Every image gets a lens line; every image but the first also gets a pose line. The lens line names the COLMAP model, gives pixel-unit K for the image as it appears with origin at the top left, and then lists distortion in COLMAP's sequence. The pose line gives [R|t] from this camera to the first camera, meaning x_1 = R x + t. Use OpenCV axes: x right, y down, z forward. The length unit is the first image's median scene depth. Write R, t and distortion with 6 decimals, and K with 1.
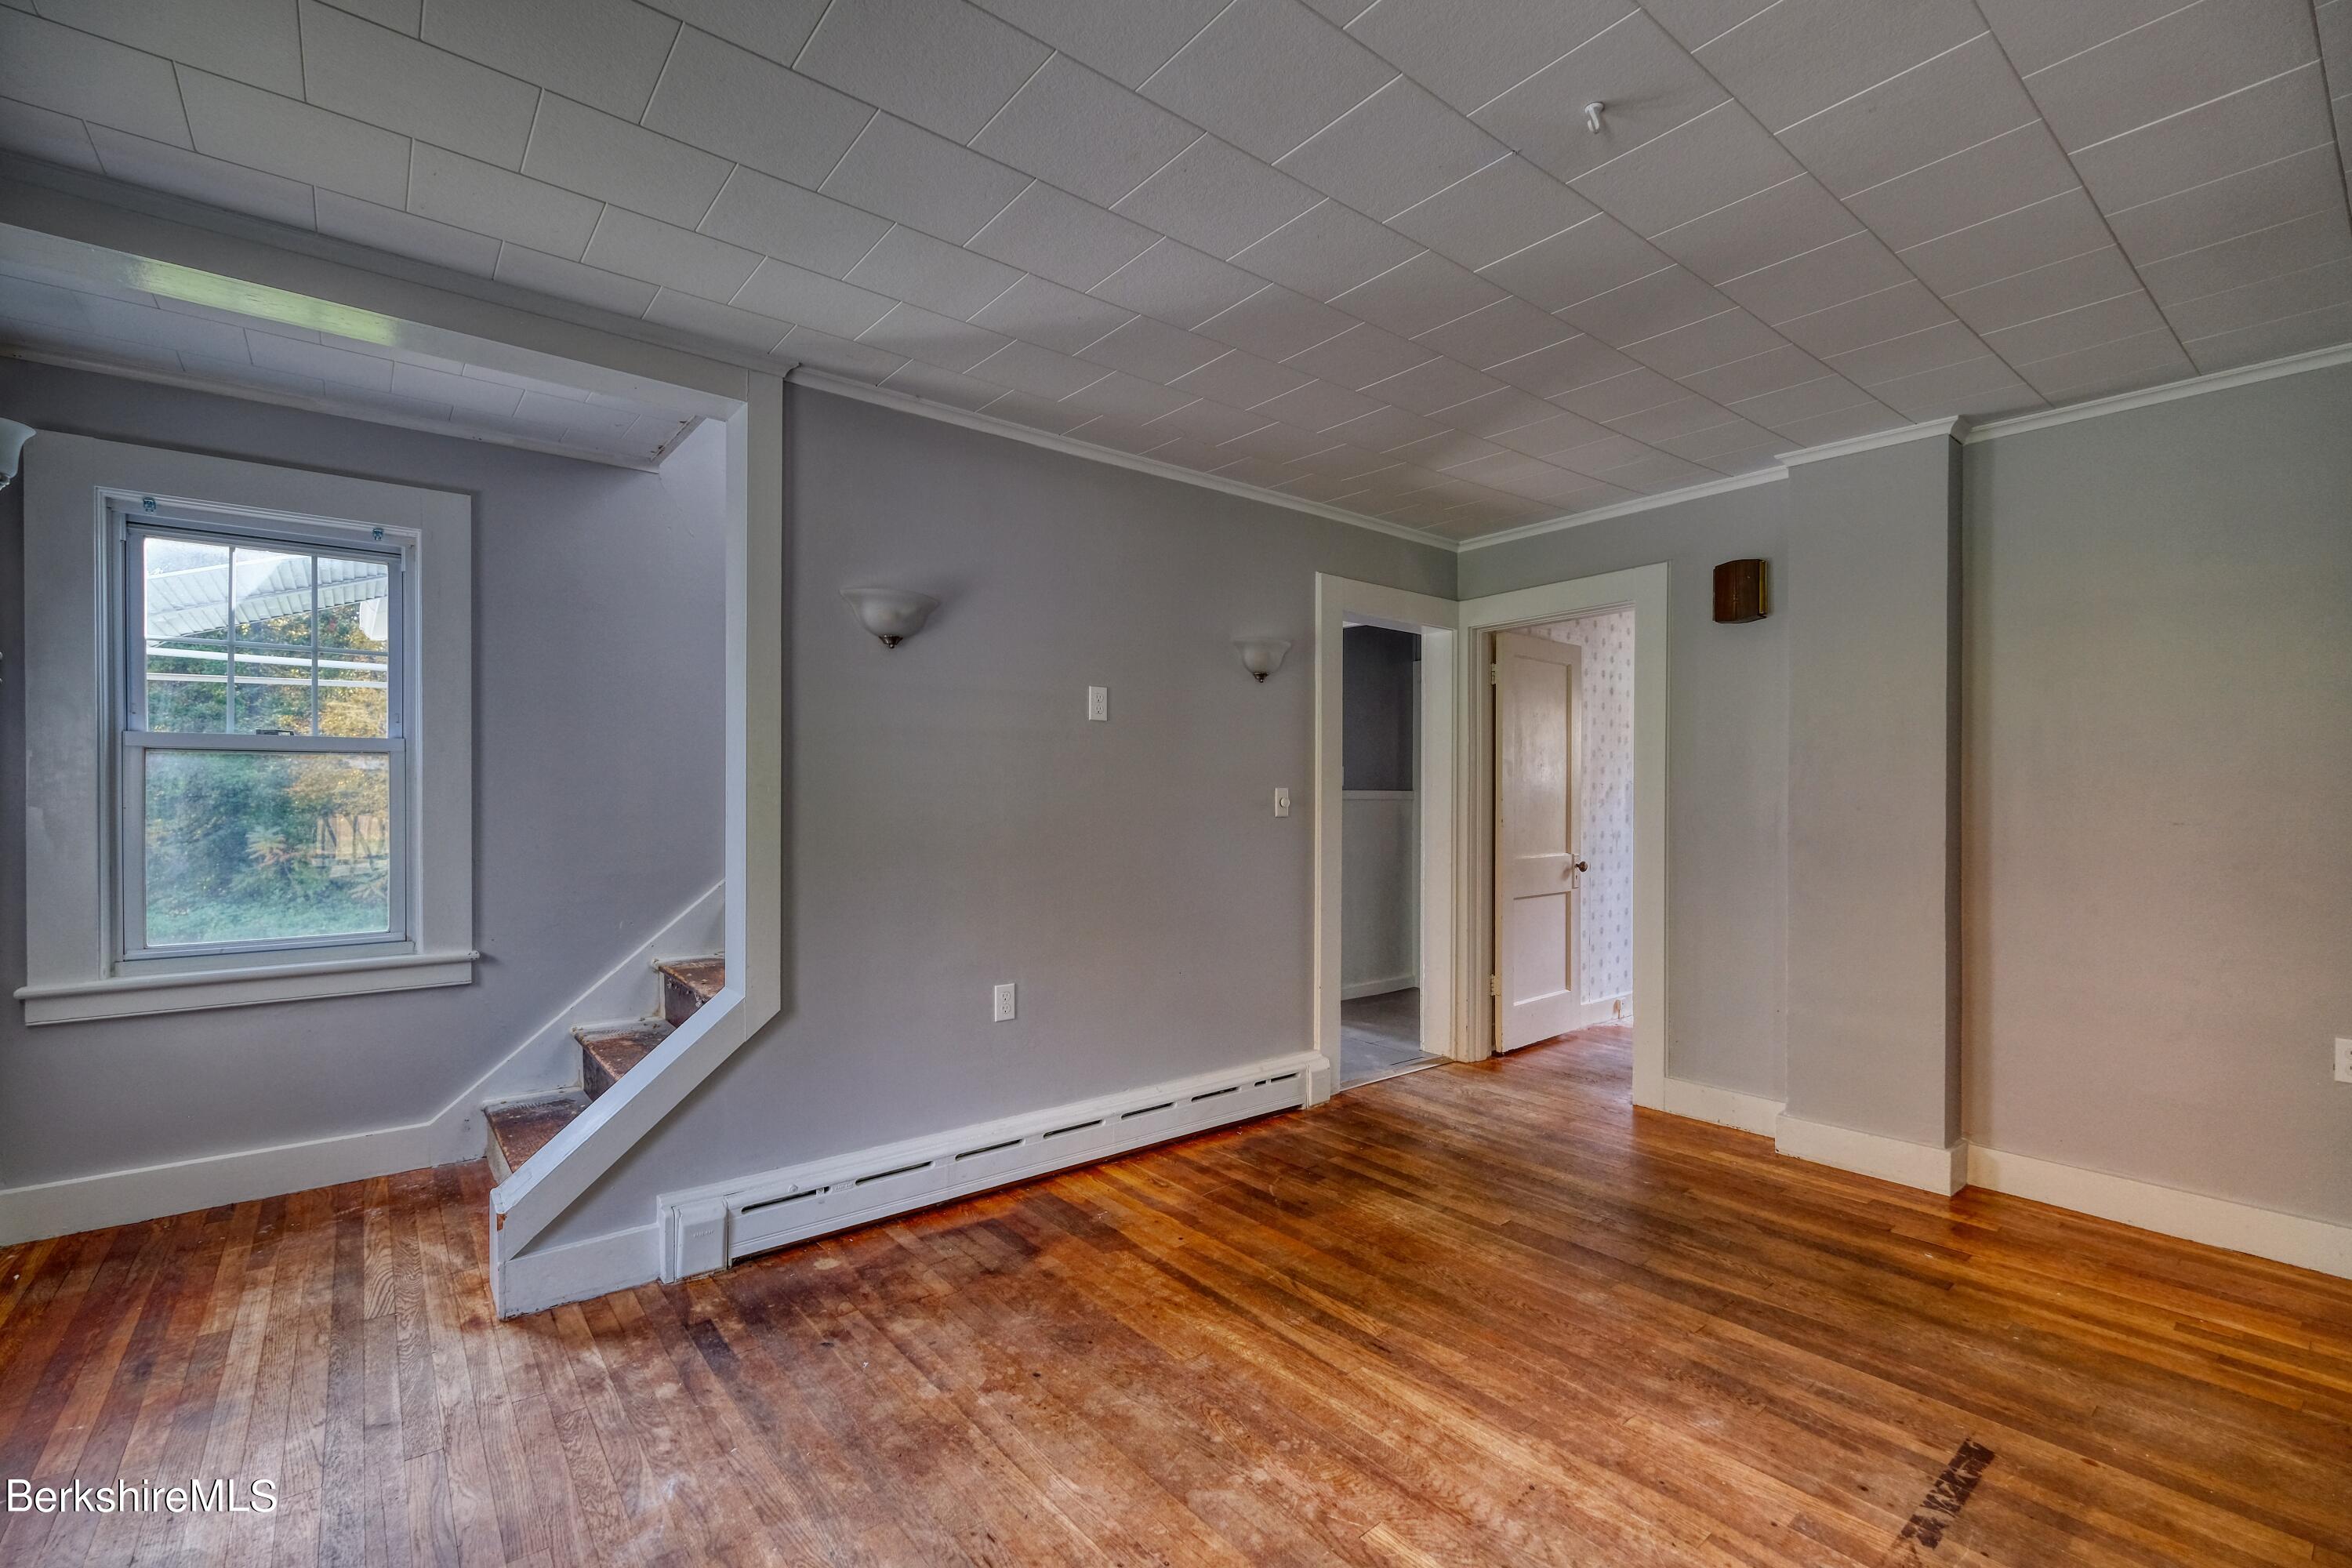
lens RADIAL K [[1022.3, 0, 1179.1], [0, 1022.3, 800.7], [0, 0, 1]] dist [-0.002290, -0.000315]
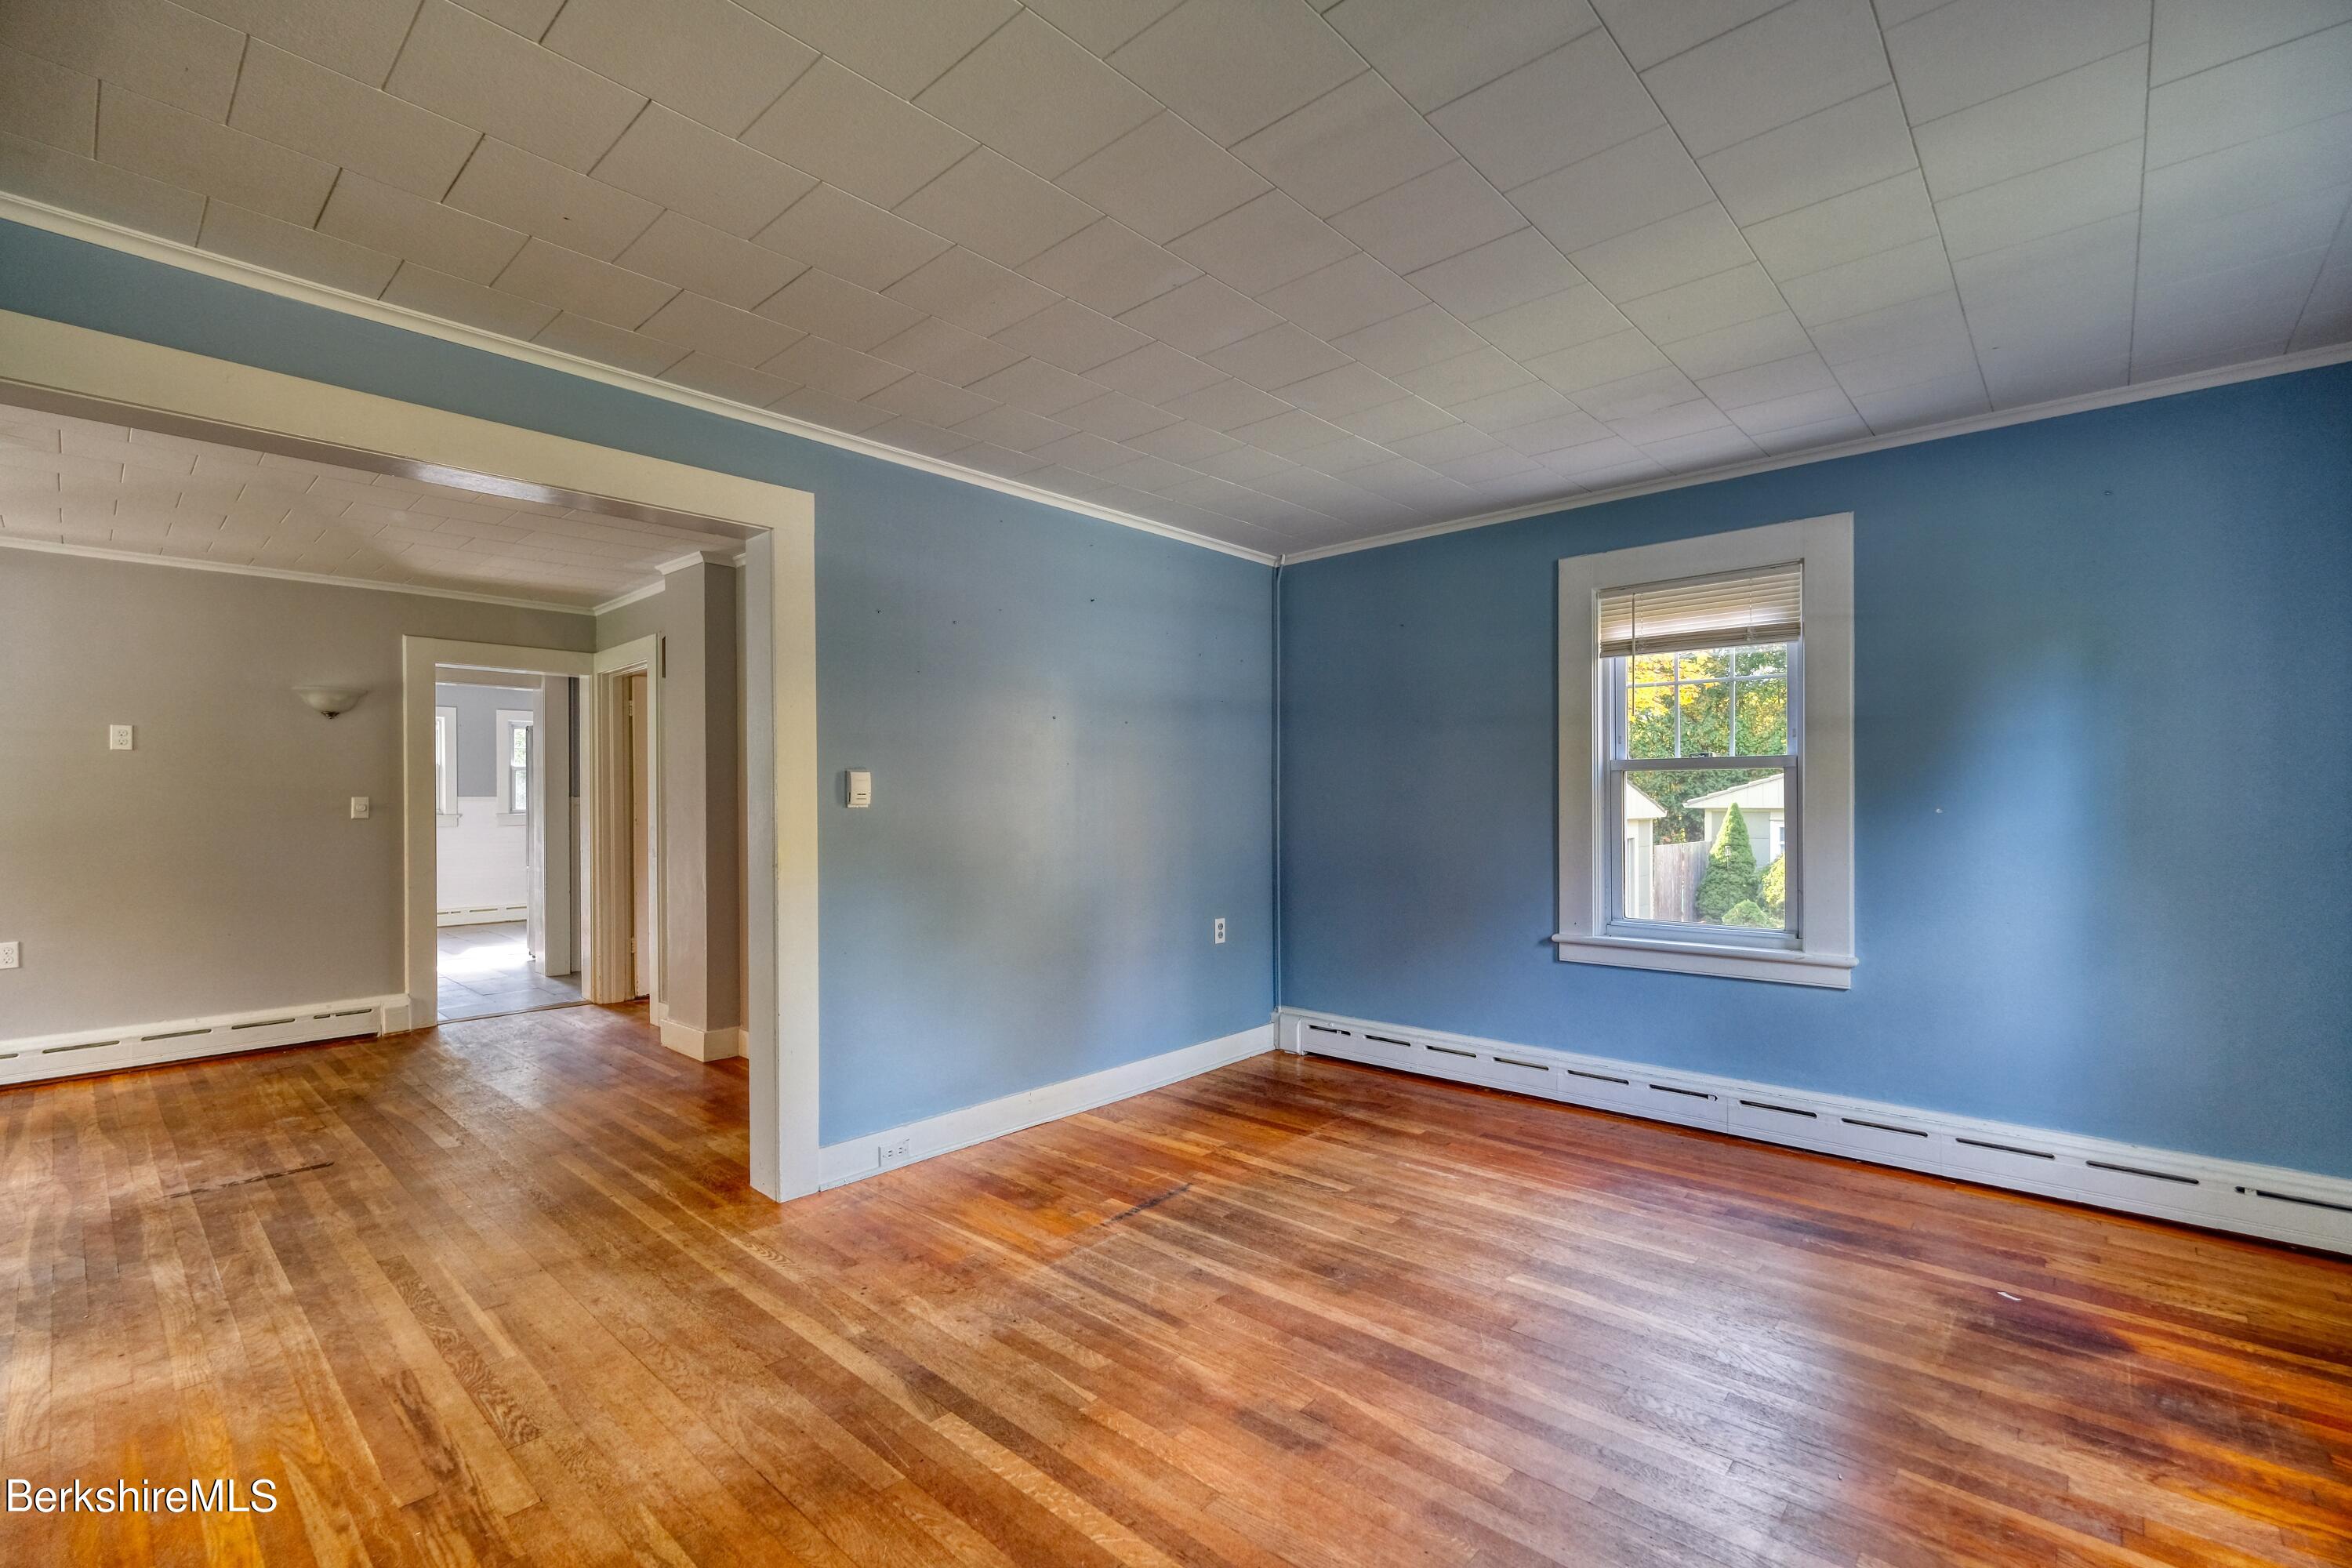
lens RADIAL K [[1022.3, 0, 1179.1], [0, 1022.3, 800.7], [0, 0, 1]] dist [-0.002290, -0.000315]
pose [[0.987836, -0.007642, 0.155309, 1.612822], [0.008169, 0.999963, -0.002753, 0.007682], [-0.155282, 0.003988, 0.987862, -0.823703]]
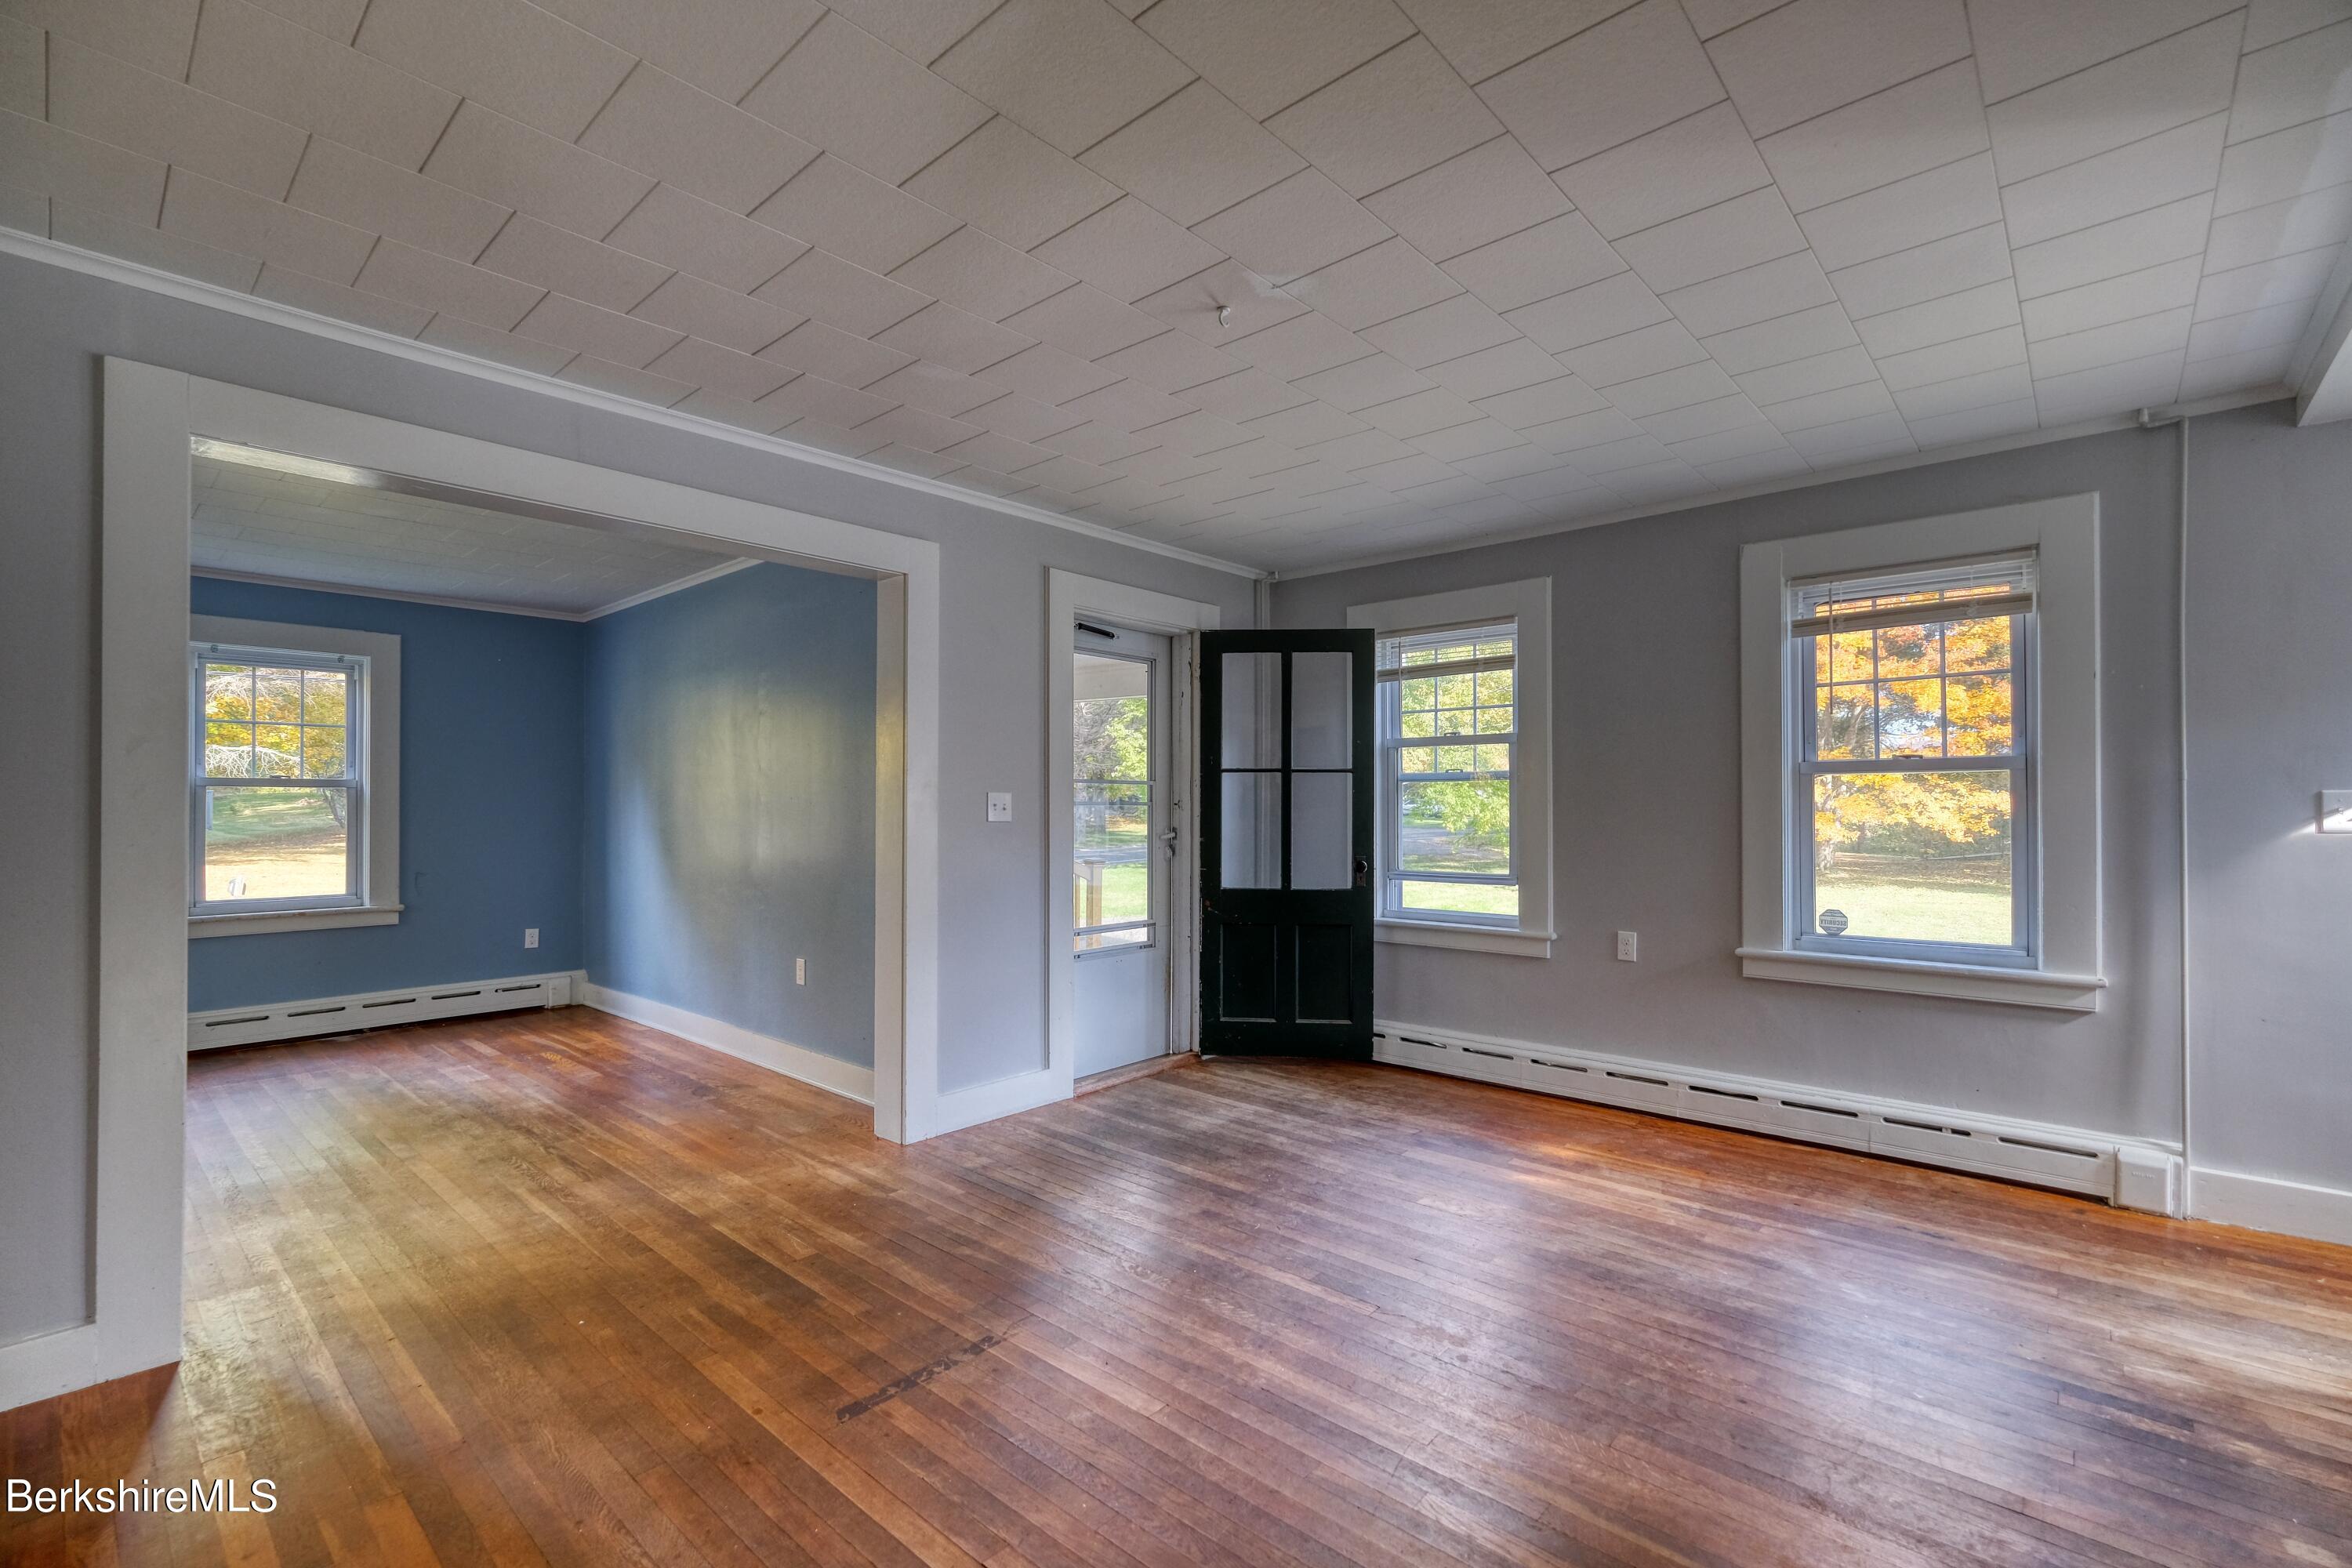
lens RADIAL K [[1022.3, 0, 1179.1], [0, 1022.3, 800.7], [0, 0, 1]] dist [-0.002290, -0.000315]
pose [[-0.986273, -0.002189, -0.165111, 0.499194], [-0.001799, 0.999995, -0.002514, -0.002301], [0.165116, -0.002183, -0.986272, 1.704270]]
